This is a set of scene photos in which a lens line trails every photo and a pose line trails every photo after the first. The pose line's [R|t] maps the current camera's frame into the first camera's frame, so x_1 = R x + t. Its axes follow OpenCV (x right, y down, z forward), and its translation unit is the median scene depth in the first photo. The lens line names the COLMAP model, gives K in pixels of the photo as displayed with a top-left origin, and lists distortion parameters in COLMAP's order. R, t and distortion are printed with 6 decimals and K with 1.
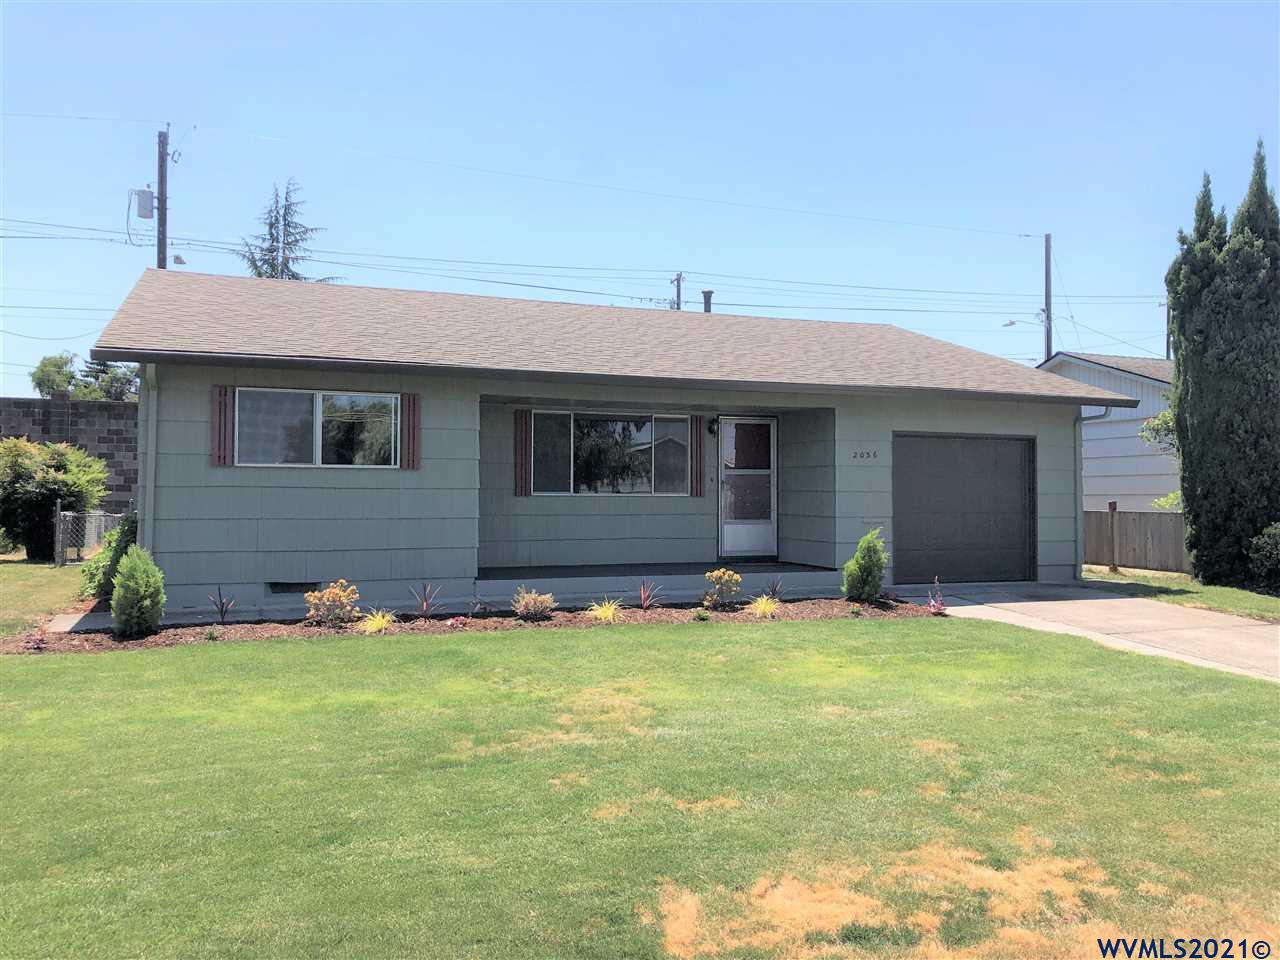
lens RADIAL K [[1046.9, 0, 643.4], [0, 1046.9, 478.7], [0, 0, 1]] dist [0.038951, -0.045536]
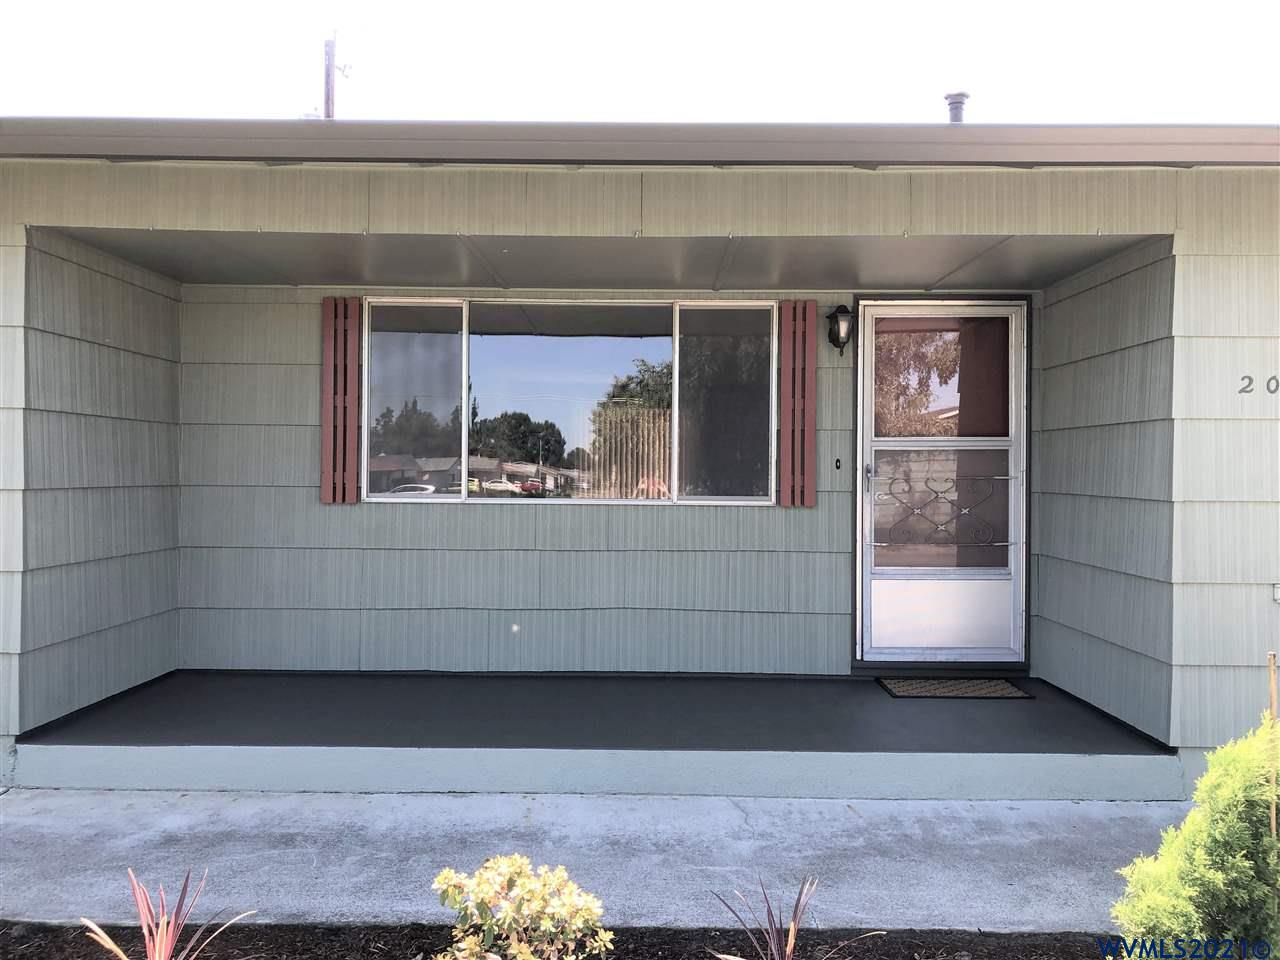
lens RADIAL K [[1046.9, 0, 637.3], [0, 1046.9, 480.6], [0, 0, 1]] dist [0.038951, -0.045536]
pose [[0.927260, 0.005296, -0.374380, 0.152752], [0.001055, 0.999859, 0.016755, 0.000478], [0.374416, -0.015931, 0.927124, 0.649526]]
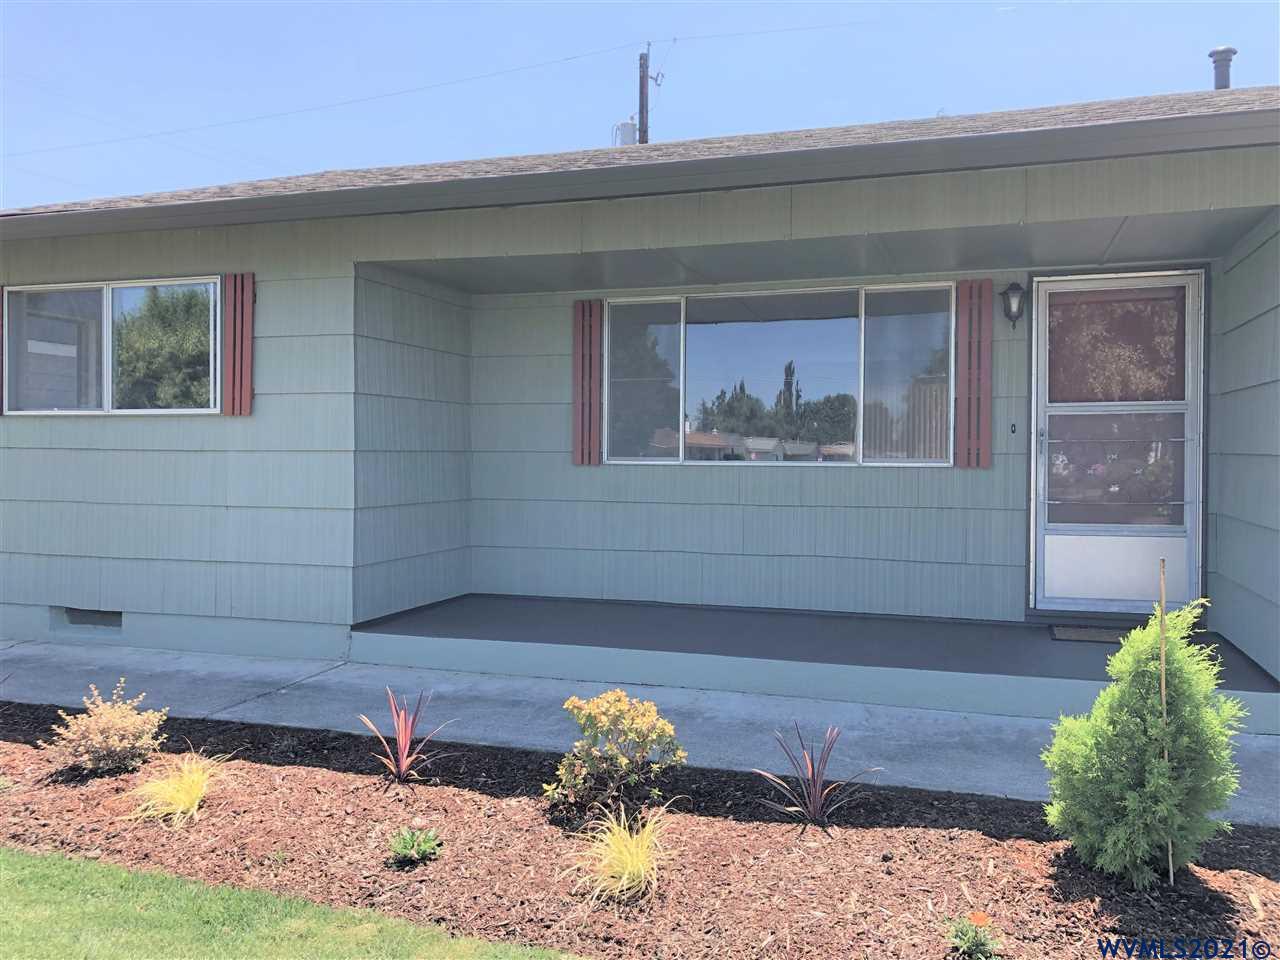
lens RADIAL K [[1046.9, 0, 642.1], [0, 1046.9, 474.7], [0, 0, 1]] dist [0.038951, -0.045536]
pose [[0.767717, 0.011753, -0.640681, 0.240585], [0.007916, 0.999582, 0.027823, 0.007079], [0.640740, -0.026432, 0.767303, 0.611732]]
